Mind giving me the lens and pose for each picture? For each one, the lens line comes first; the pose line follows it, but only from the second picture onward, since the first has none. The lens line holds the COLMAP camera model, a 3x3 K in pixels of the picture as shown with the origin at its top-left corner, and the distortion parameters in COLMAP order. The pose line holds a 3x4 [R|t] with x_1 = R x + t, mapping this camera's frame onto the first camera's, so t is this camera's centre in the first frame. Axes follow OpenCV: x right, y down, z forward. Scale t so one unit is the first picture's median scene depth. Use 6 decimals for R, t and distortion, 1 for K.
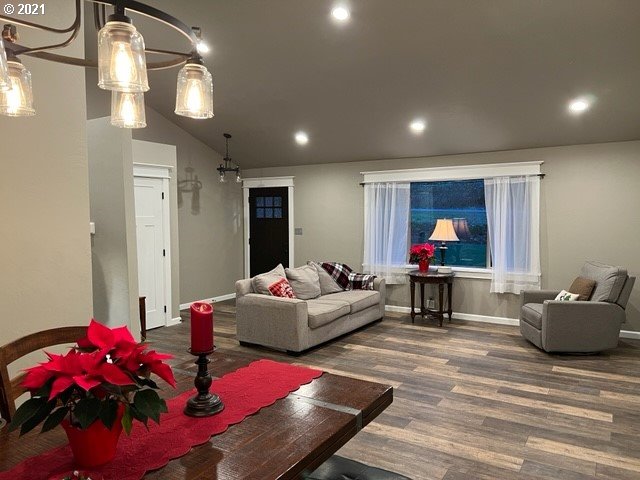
lens RADIAL K [[485.2, 0, 320.0], [0, 485.2, 240.0], [0, 0, 1]] dist [0.015614, -0.003483]
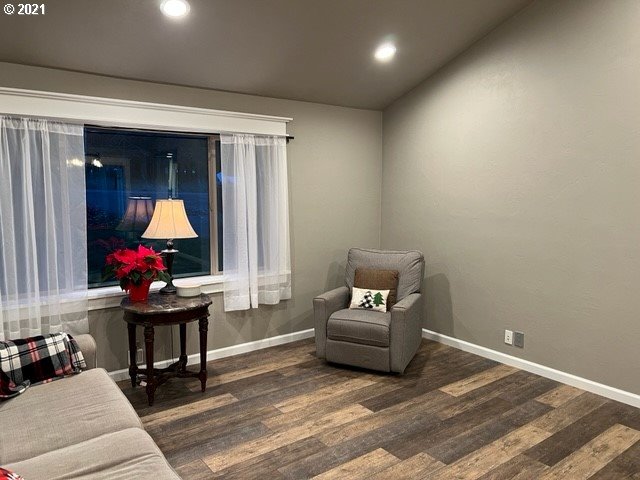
lens RADIAL K [[480.7, 0, 318.9], [0, 480.7, 236.8], [0, 0, 1]] dist [0.015192, -0.006989]
pose [[0.355986, -0.086563, 0.930473, -0.214976], [0.043453, 0.996157, 0.076049, -0.037826], [-0.933480, 0.013359, 0.358380, 0.697664]]
